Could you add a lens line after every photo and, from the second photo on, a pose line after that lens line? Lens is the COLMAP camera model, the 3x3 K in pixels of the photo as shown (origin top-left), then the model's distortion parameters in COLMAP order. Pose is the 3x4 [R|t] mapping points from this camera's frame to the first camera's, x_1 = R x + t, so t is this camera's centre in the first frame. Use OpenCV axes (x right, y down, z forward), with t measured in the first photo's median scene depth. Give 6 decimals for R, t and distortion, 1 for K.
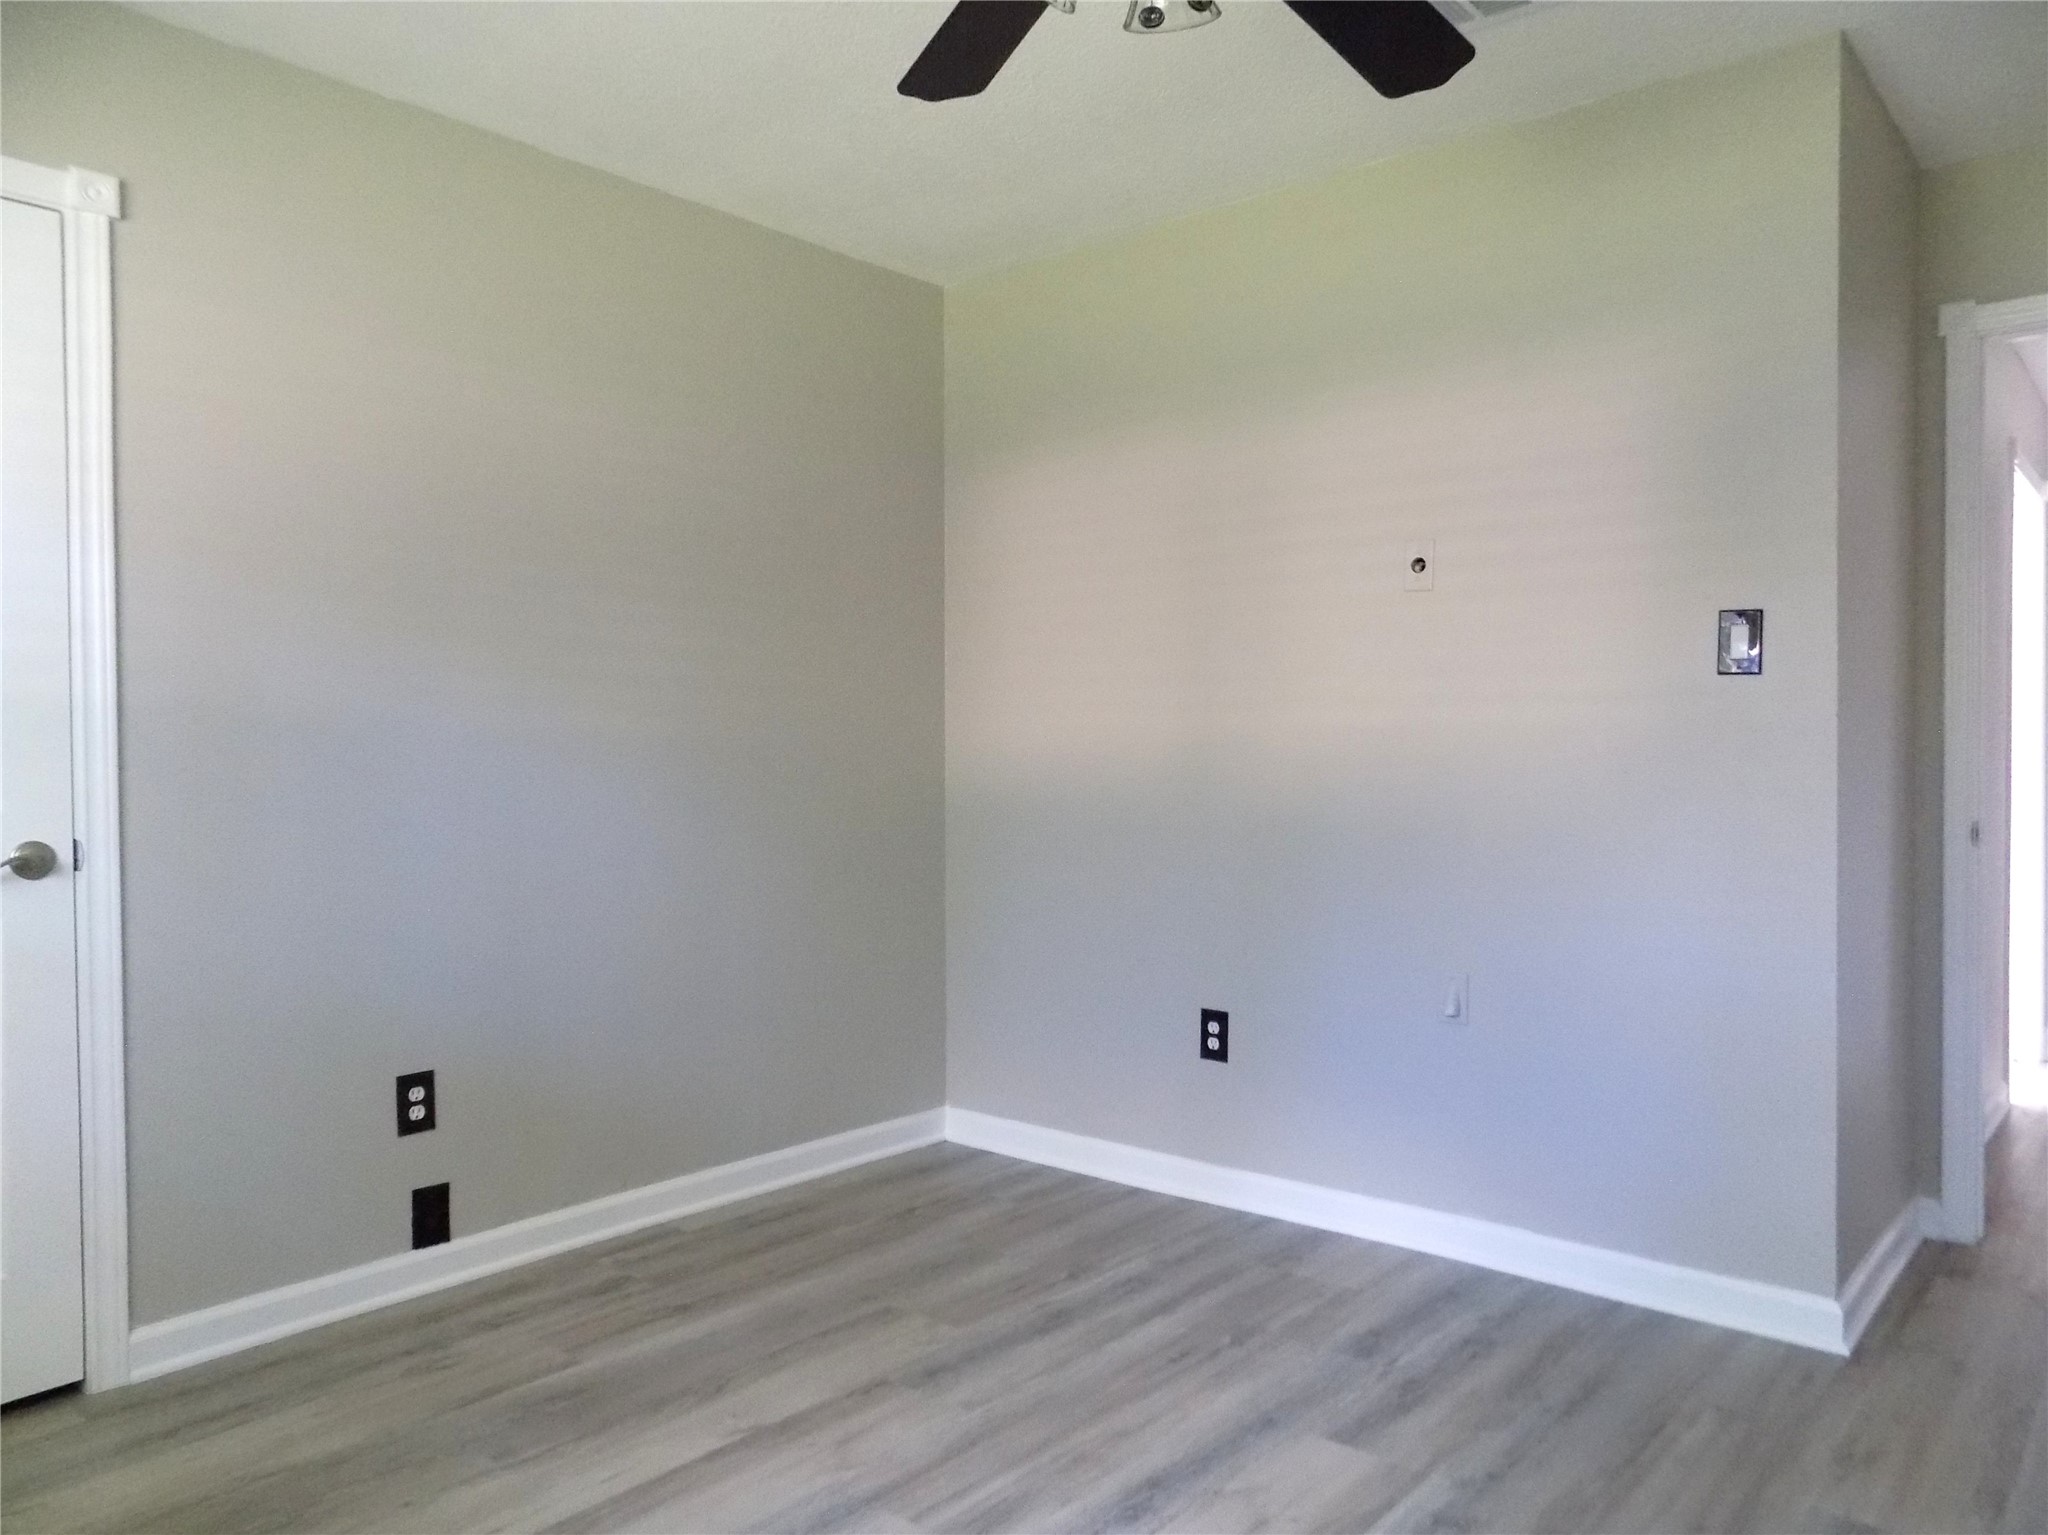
lens RADIAL K [[1405.8, 0, 1037.5], [0, 1405.8, 772.1], [0, 0, 1]] dist [-0.064378, 0.072679]
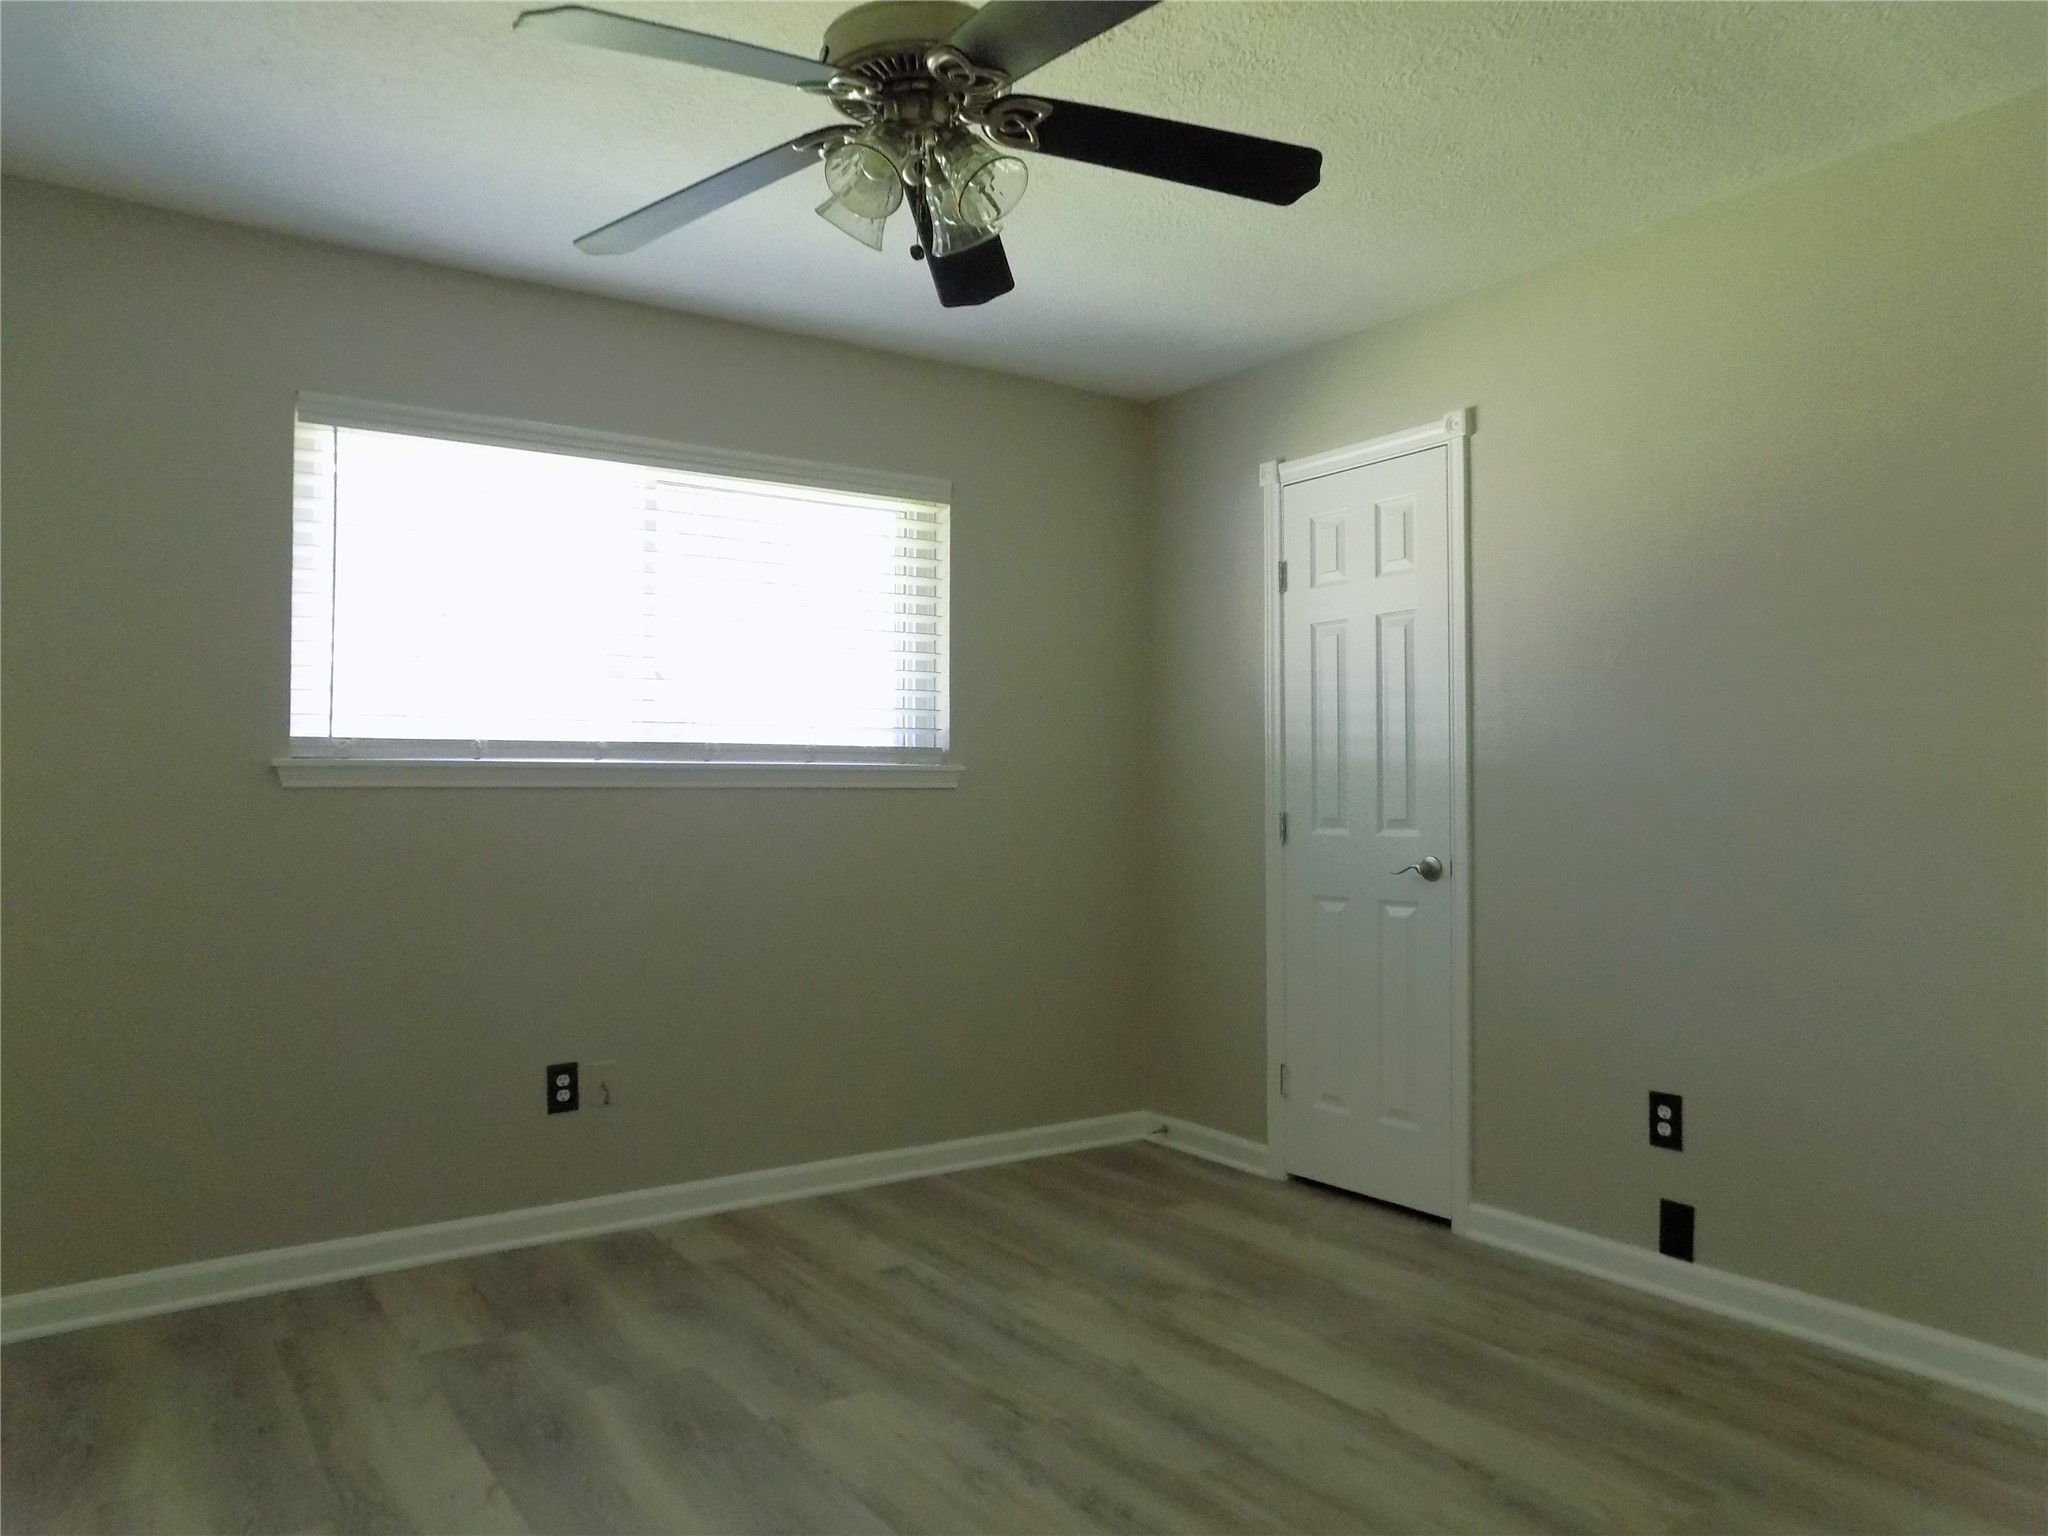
lens RADIAL K [[1405.8, 0, 1034.1], [0, 1405.8, 760.4], [0, 0, 1]] dist [-0.064378, 0.072679]
pose [[-0.218191, -0.010163, -0.975853, 0.788655], [-0.008877, 0.999925, -0.008429, -0.036124], [0.975866, 0.006824, -0.218265, 0.798648]]
